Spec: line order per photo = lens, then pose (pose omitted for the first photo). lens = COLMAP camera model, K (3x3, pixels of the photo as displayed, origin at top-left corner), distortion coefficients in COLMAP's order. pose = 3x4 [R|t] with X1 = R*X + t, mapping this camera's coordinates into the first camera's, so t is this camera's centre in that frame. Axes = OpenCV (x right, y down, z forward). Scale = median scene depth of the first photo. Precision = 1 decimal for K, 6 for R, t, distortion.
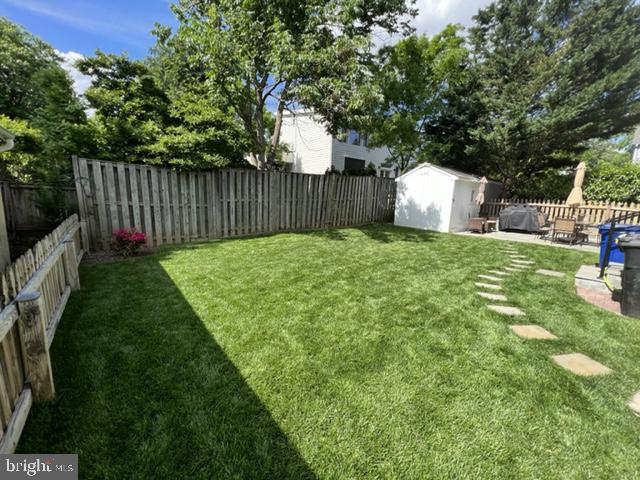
lens RADIAL K [[259.1, 0, 320.0], [0, 259.1, 240.0], [0, 0, 1]] dist [0.000739, 0.000292]
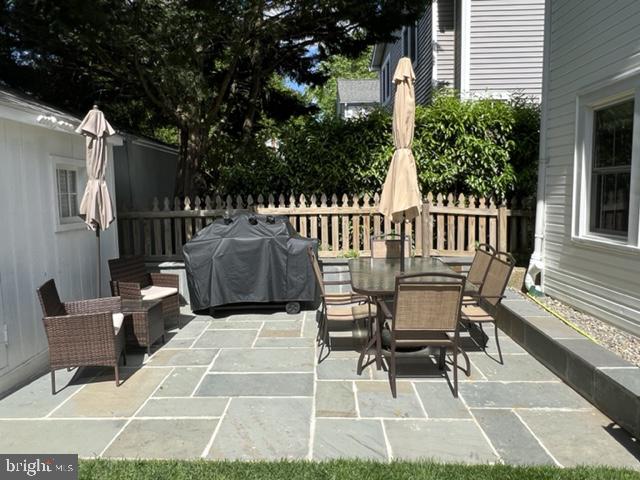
lens RADIAL K [[464.5, 0, 320.0], [0, 464.5, 240.0], [0, 0, 1]] dist [-0.000190, -0.000098]
pose [[0.646336, -0.125179, 0.752715, 0.446793], [0.169468, 0.985365, 0.018352, -0.107152], [-0.743996, 0.115700, 0.658091, 0.608970]]
